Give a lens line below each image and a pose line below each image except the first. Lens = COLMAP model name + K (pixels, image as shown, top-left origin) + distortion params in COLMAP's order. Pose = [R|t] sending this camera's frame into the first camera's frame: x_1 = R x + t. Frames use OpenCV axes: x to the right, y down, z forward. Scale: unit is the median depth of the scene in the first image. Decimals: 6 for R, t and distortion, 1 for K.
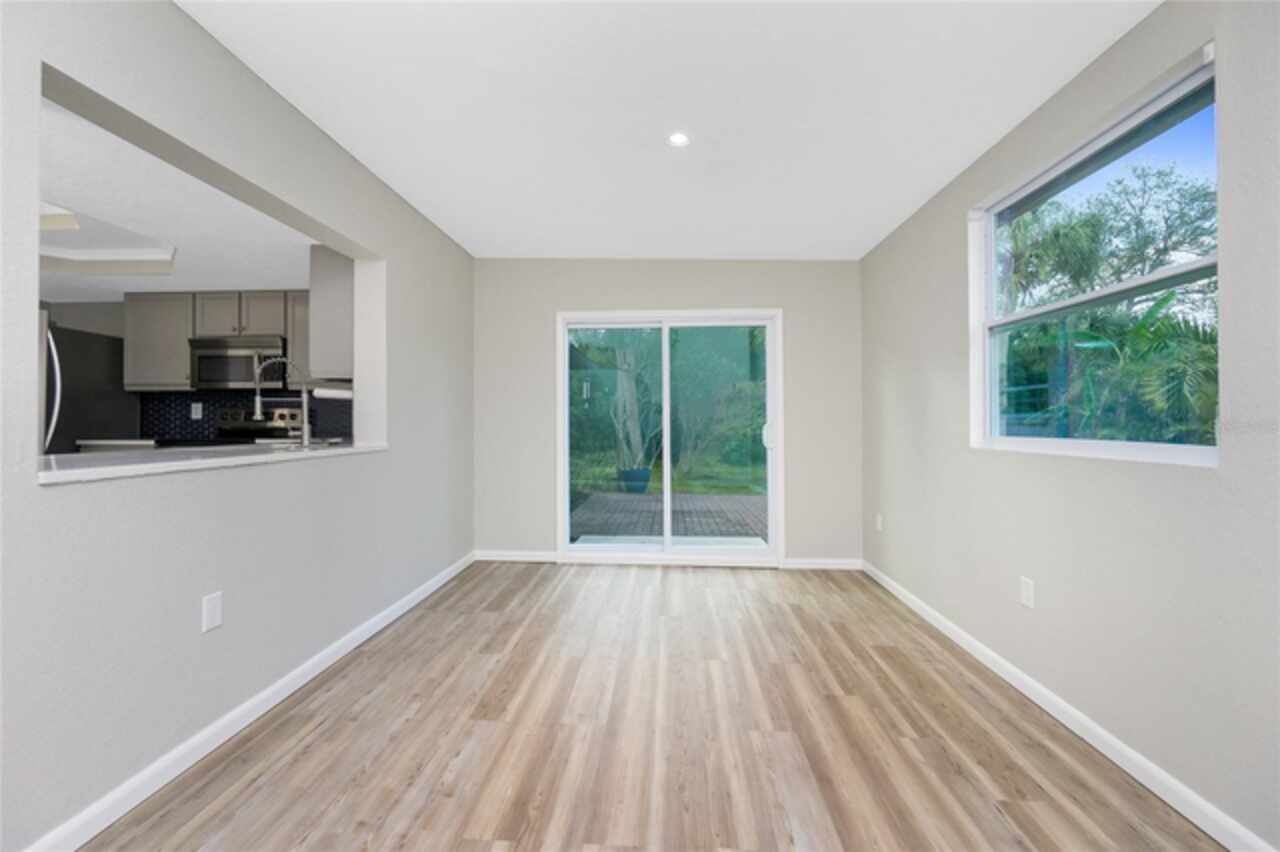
lens RADIAL K [[557.6, 0, 648.3], [0, 557.6, 418.2], [0, 0, 1]] dist [-0.008087, 0.004199]
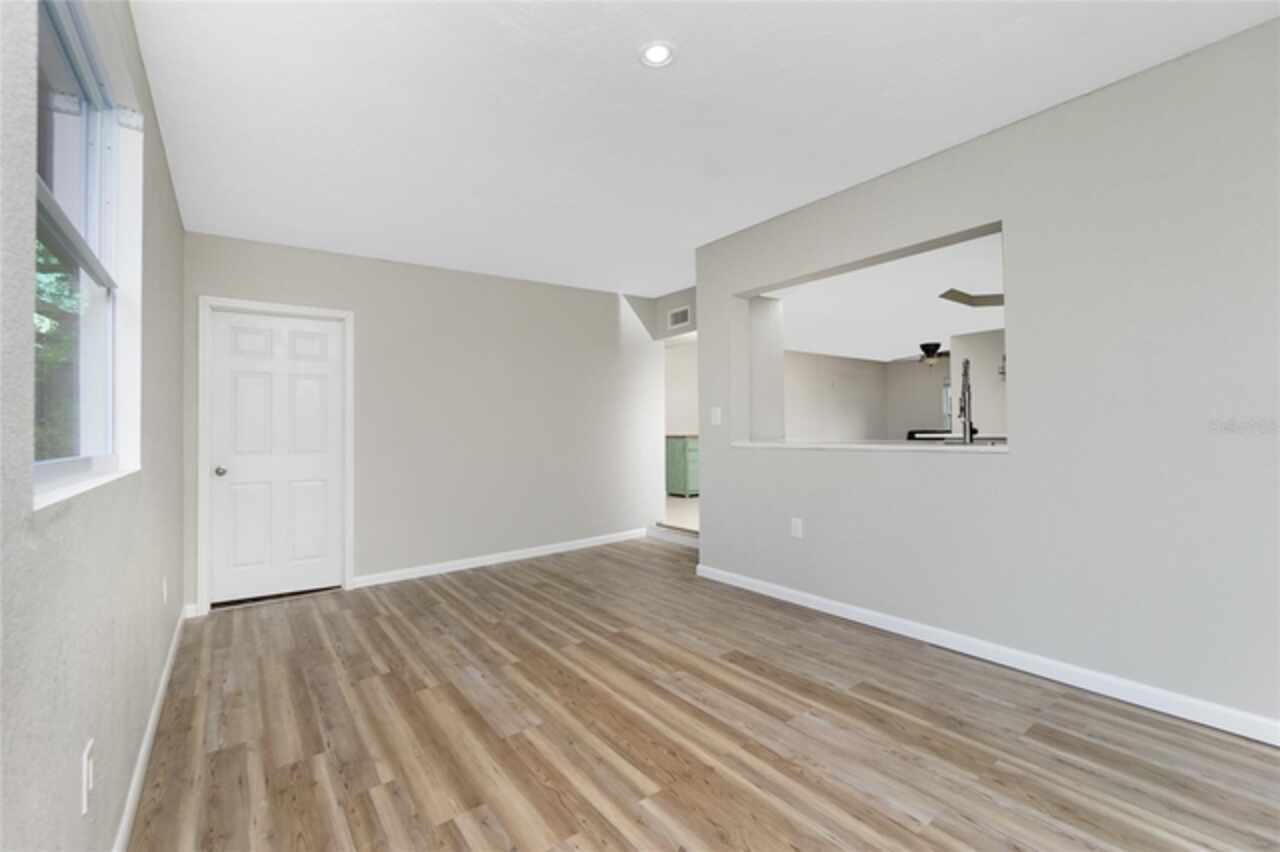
lens RADIAL K [[557.6, 0, 644.6], [0, 557.6, 424.8], [0, 0, 1]] dist [-0.008087, 0.004199]
pose [[-0.778006, 0.006539, -0.628222, 0.676100], [0.021014, 0.999657, -0.015619, 0.021281], [0.627905, -0.025353, -0.777877, 1.912236]]
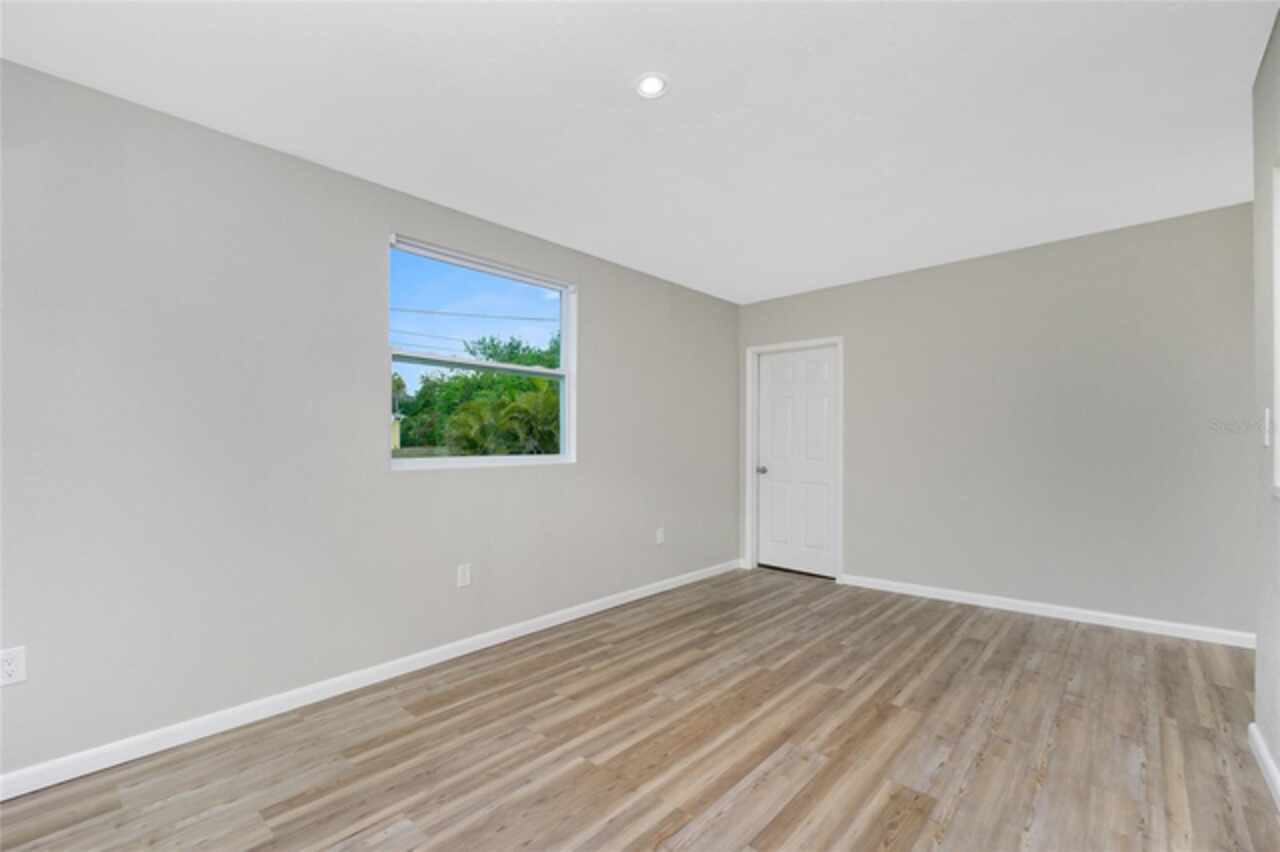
lens RADIAL K [[557.6, 0, 617.7], [0, 557.6, 438.7], [0, 0, 1]] dist [-0.008087, 0.004199]
pose [[-0.752740, 0.004513, 0.658303, -0.516164], [-0.004155, 0.999924, -0.011606, 0.002996], [-0.658305, -0.011471, -0.752664, 1.970869]]
